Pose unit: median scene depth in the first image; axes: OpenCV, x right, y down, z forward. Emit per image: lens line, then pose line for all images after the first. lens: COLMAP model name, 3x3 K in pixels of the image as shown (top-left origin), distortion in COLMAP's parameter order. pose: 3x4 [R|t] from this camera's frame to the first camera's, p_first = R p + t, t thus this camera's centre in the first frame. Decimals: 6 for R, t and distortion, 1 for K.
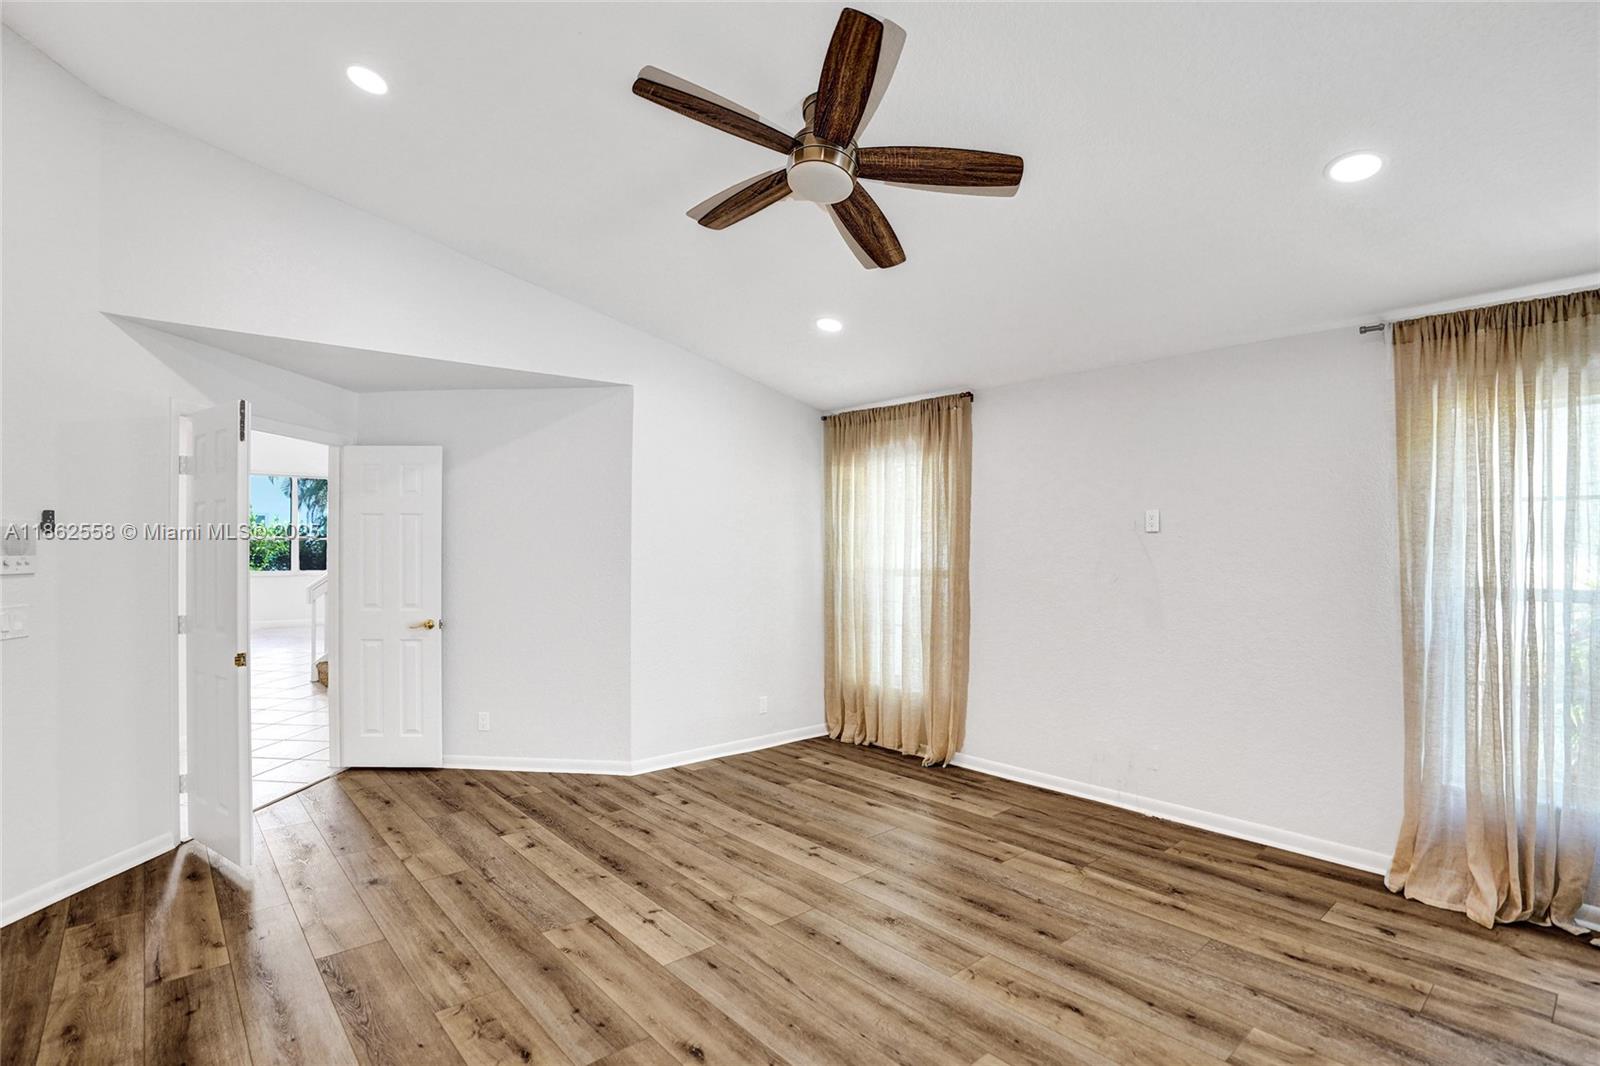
lens RADIAL K [[774.5, 0, 794.7], [0, 774.5, 525.9], [0, 0, 1]] dist [-0.062775, 0.026529]
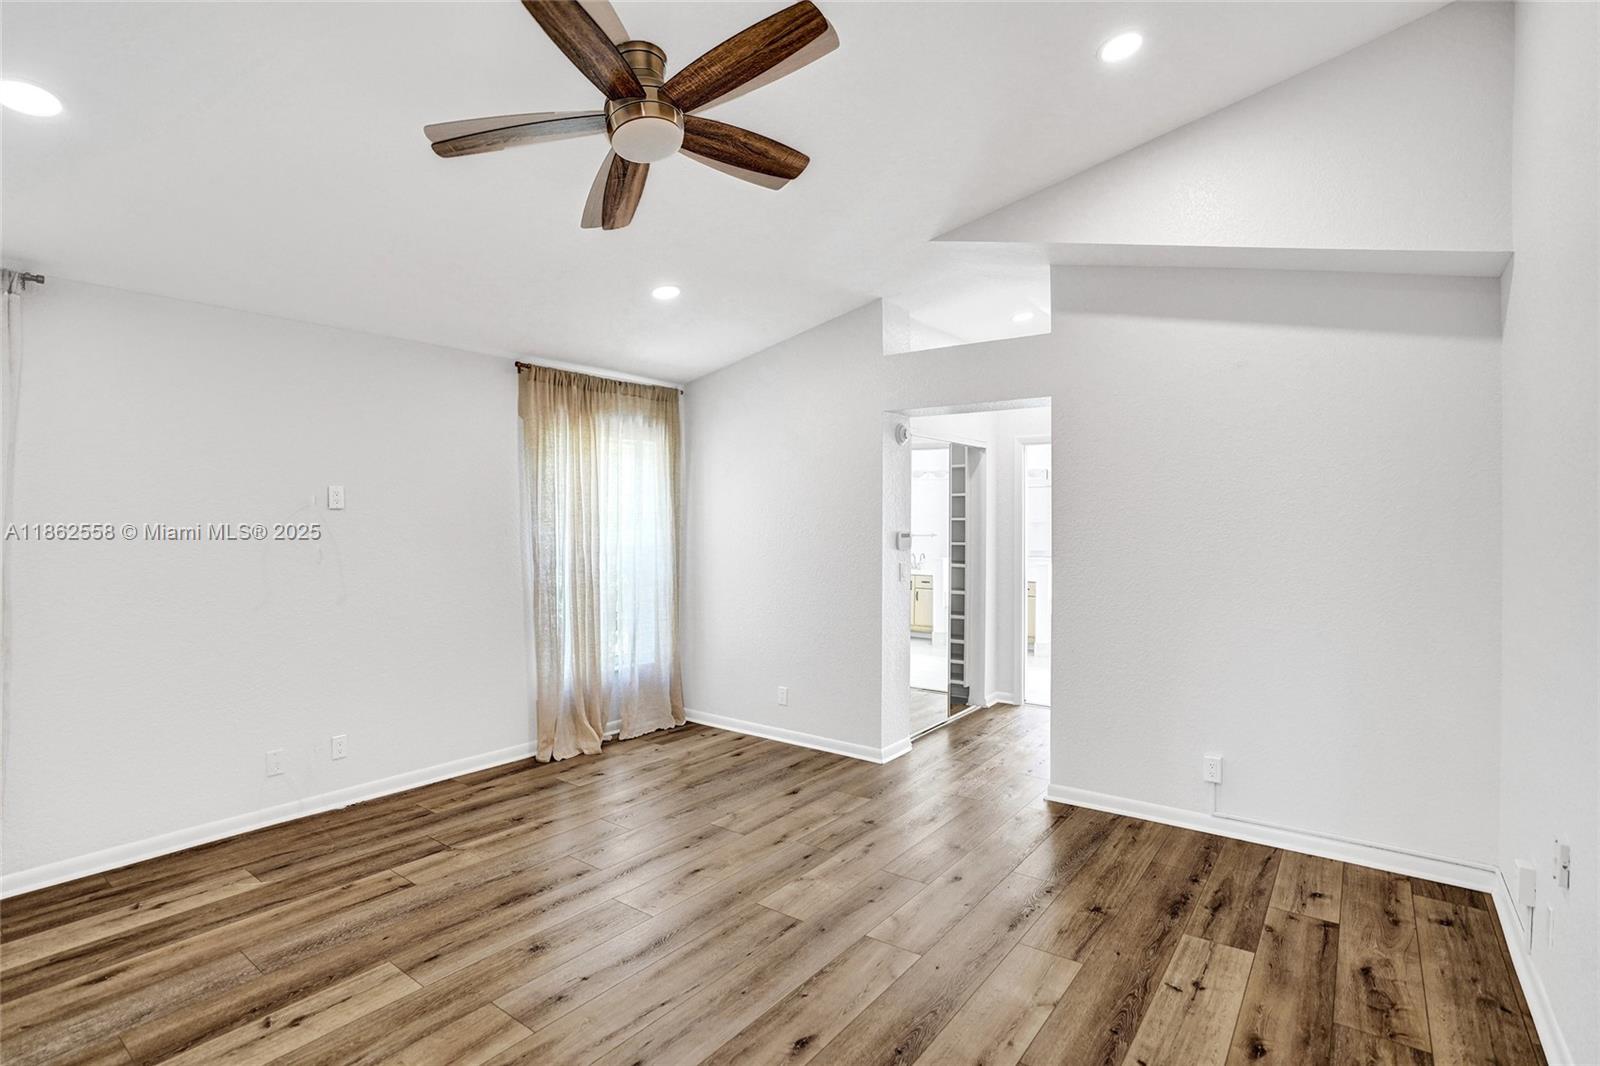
lens RADIAL K [[774.5, 0, 794.7], [0, 774.5, 525.9], [0, 0, 1]] dist [-0.062775, 0.026529]
pose [[-0.206773, -0.007171, 0.978363, -0.608351], [-0.026652, 0.999643, 0.001694, 0.013197], [-0.978026, -0.025725, -0.206890, 0.691688]]
